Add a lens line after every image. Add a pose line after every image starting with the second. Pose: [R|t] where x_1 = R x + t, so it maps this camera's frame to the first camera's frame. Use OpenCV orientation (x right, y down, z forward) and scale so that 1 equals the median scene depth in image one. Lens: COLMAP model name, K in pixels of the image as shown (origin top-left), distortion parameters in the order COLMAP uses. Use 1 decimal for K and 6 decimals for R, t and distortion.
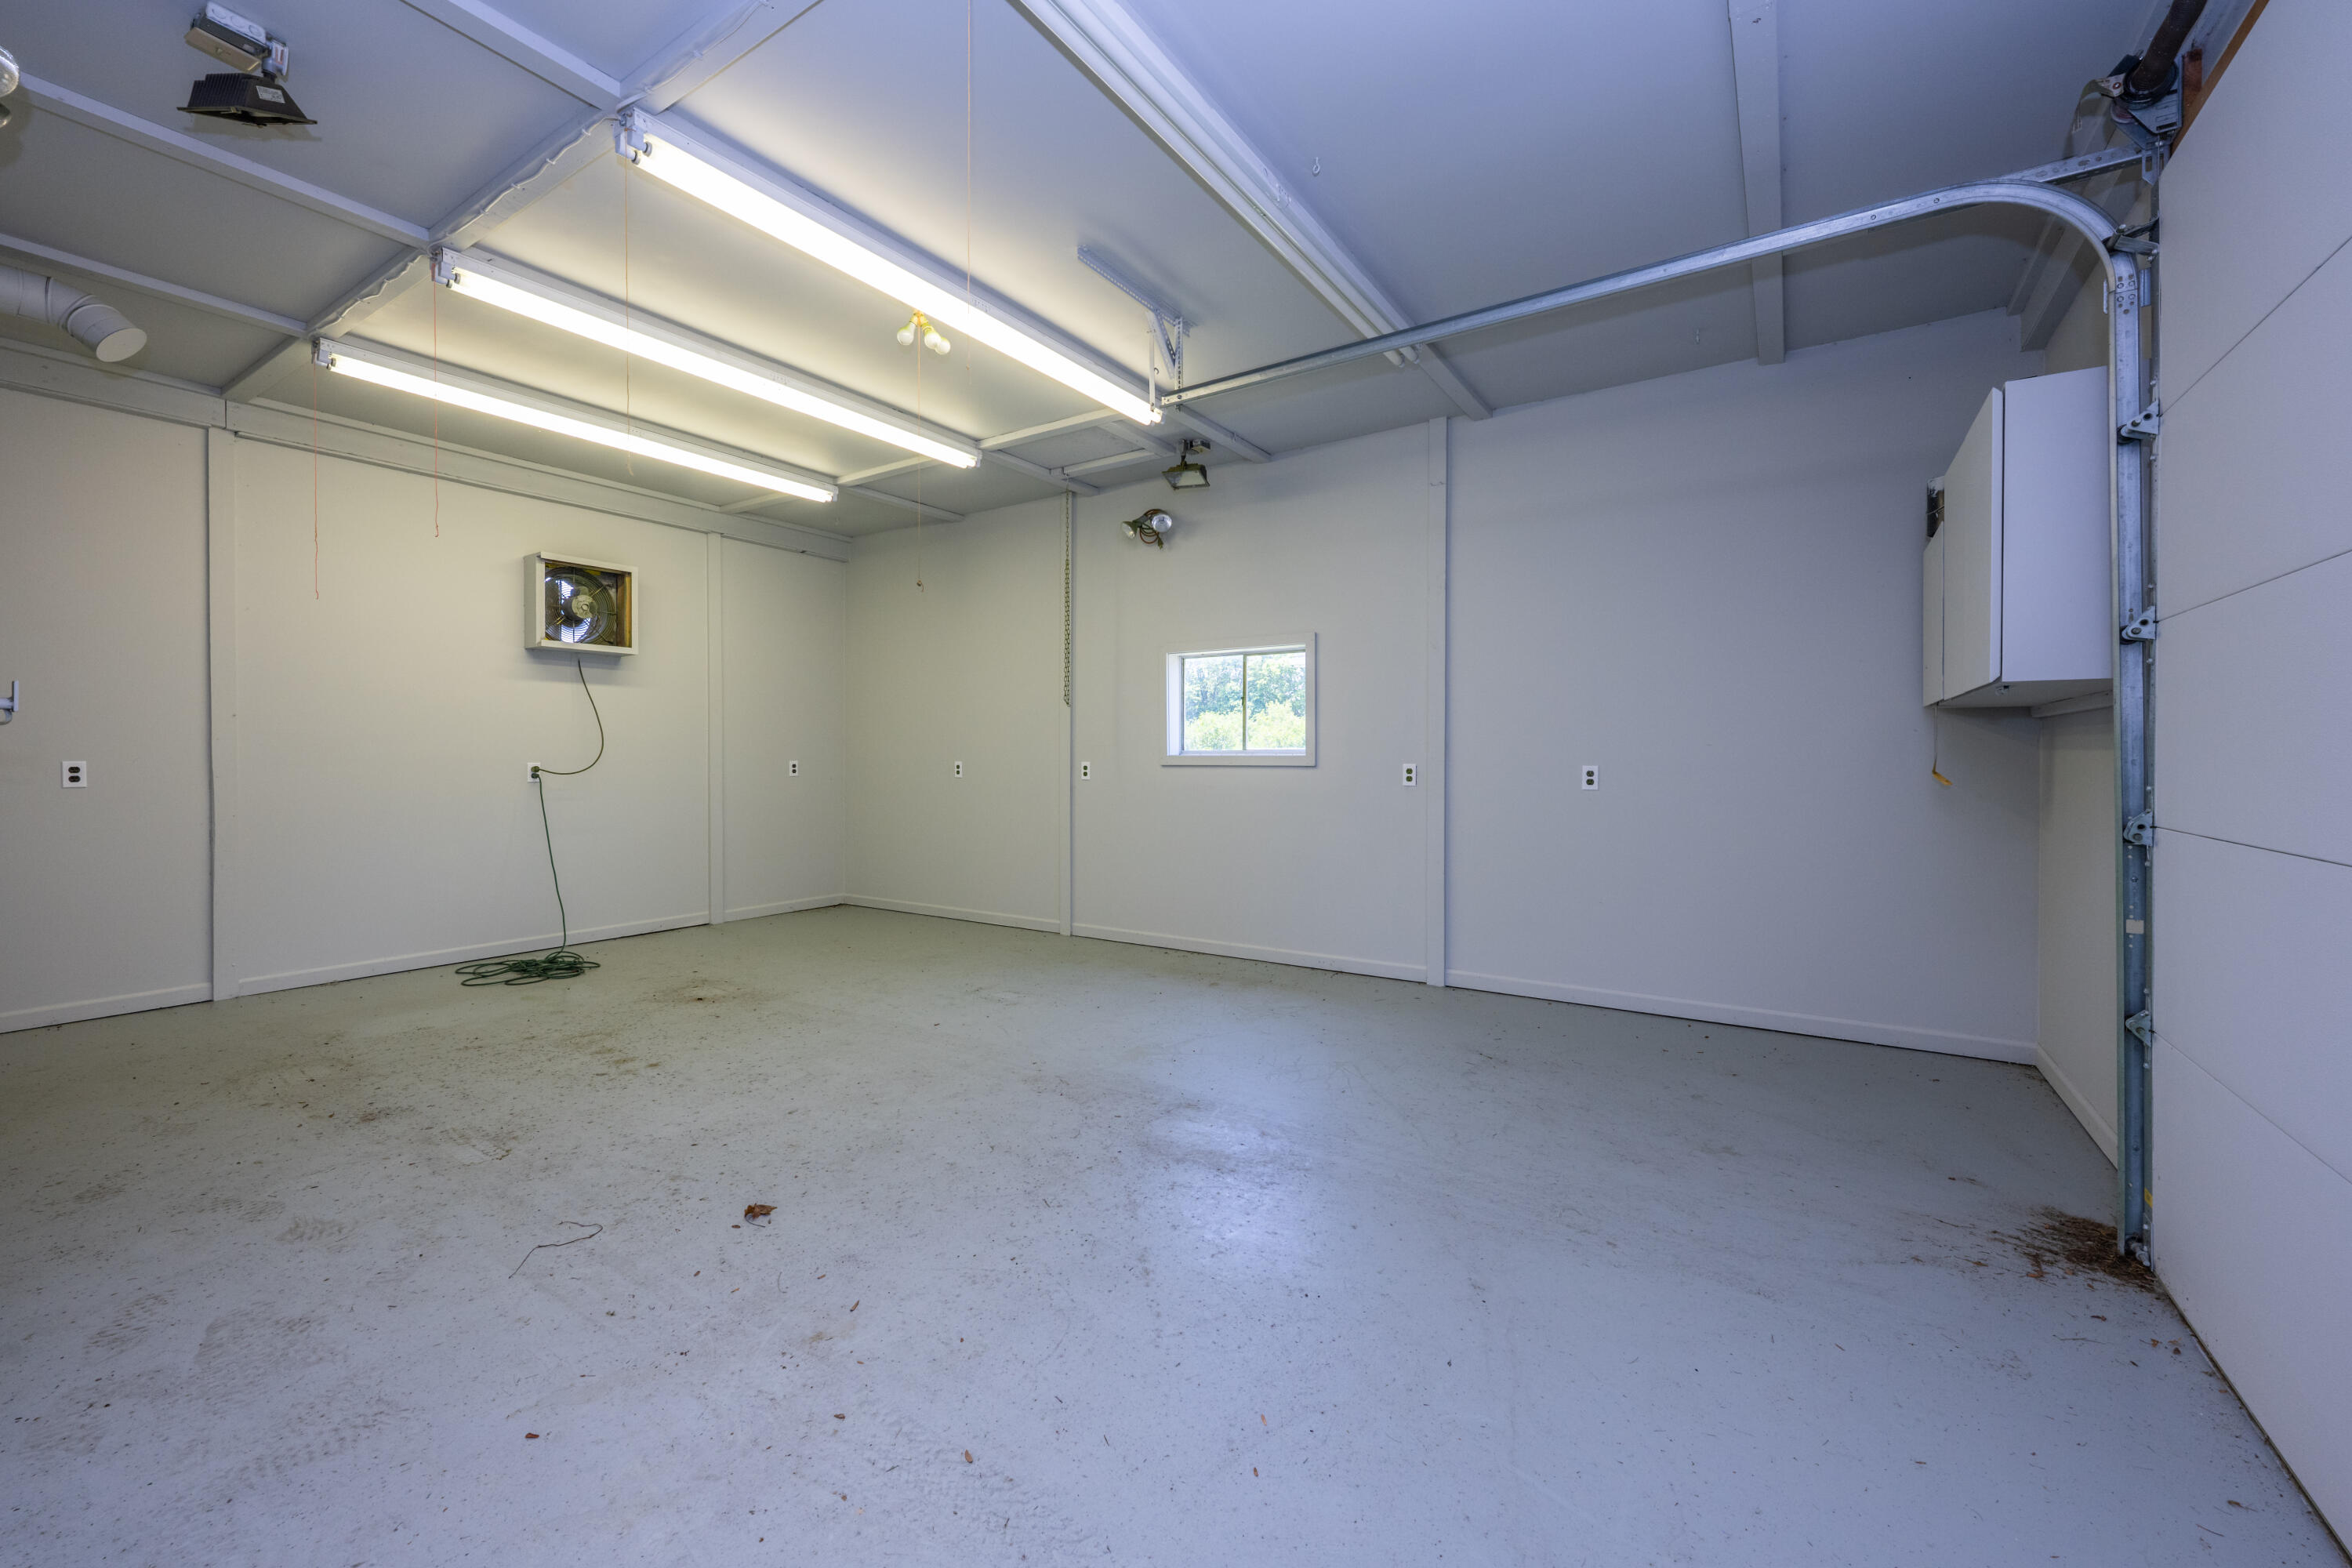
lens RADIAL K [[930.3, 0, 1178.9], [0, 930.3, 764.5], [0, 0, 1]] dist [-0.003300, -0.000338]
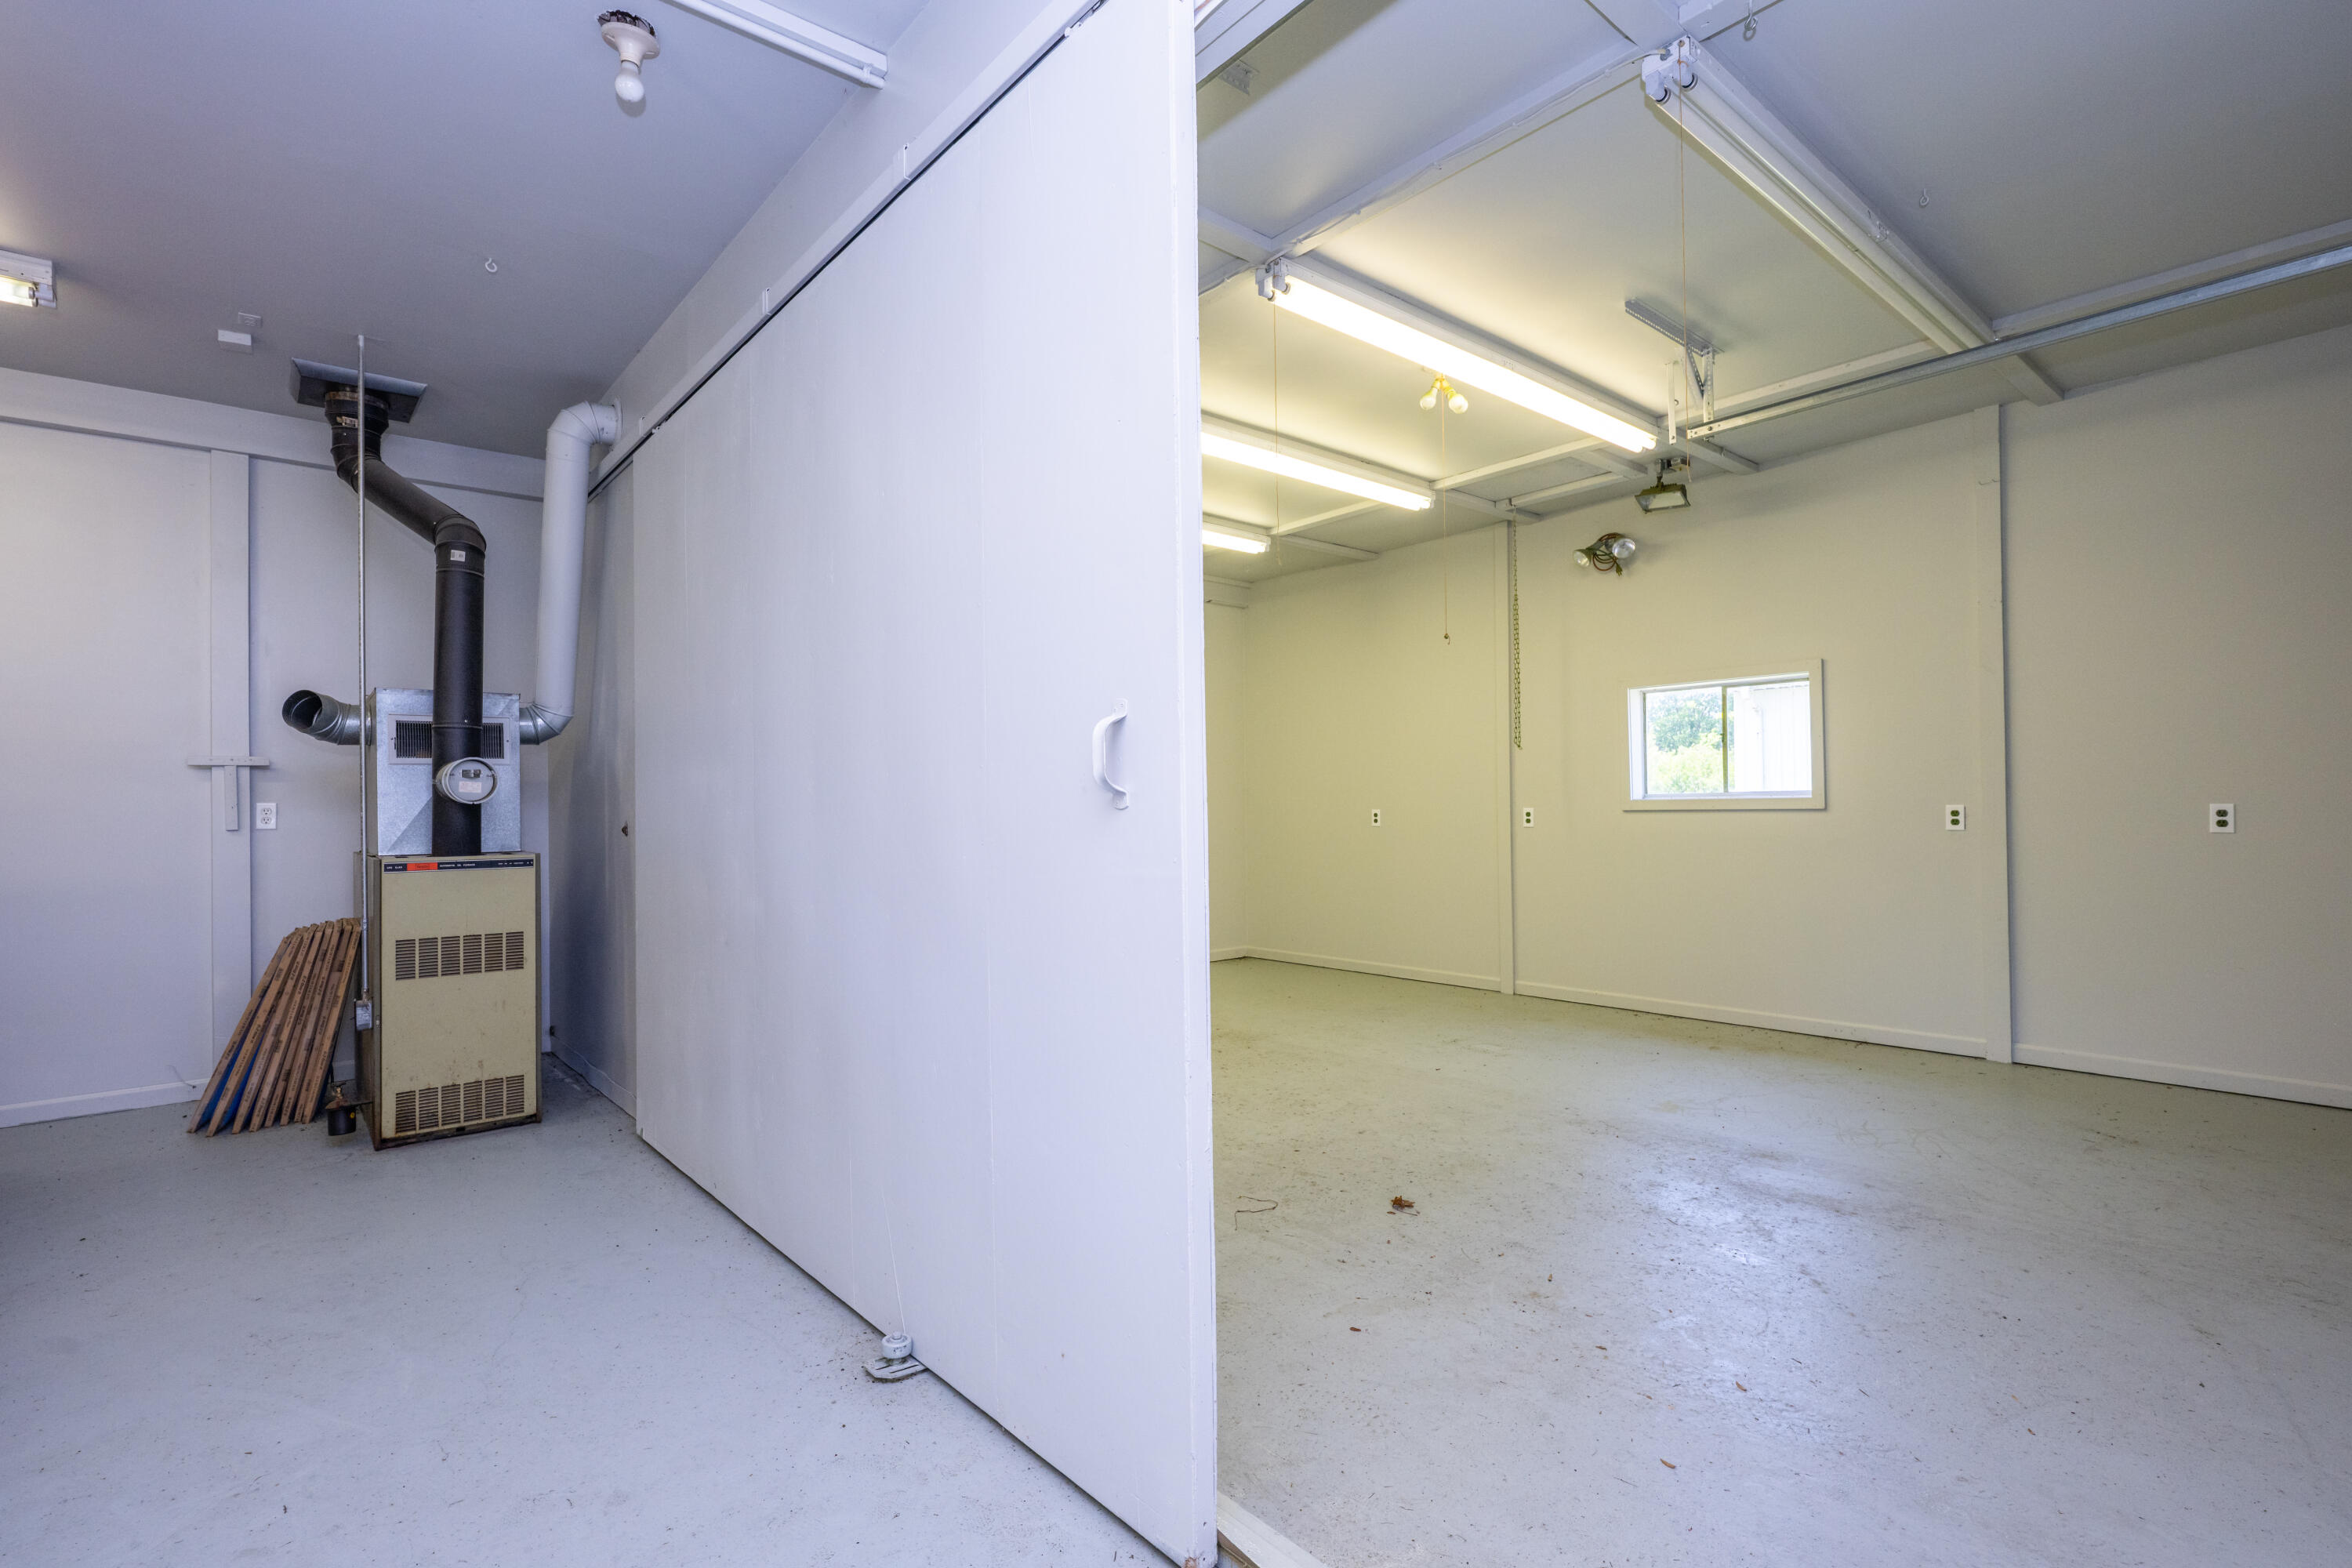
lens RADIAL K [[1080.1, 0, 1177.0], [0, 1080.1, 797.9], [0, 0, 1]] dist [-0.000866, -0.000563]
pose [[0.959212, -0.015311, -0.282272, -0.168921], [0.010970, 0.999796, -0.016950, 0.002036], [0.282474, 0.013162, 0.959185, -0.177081]]
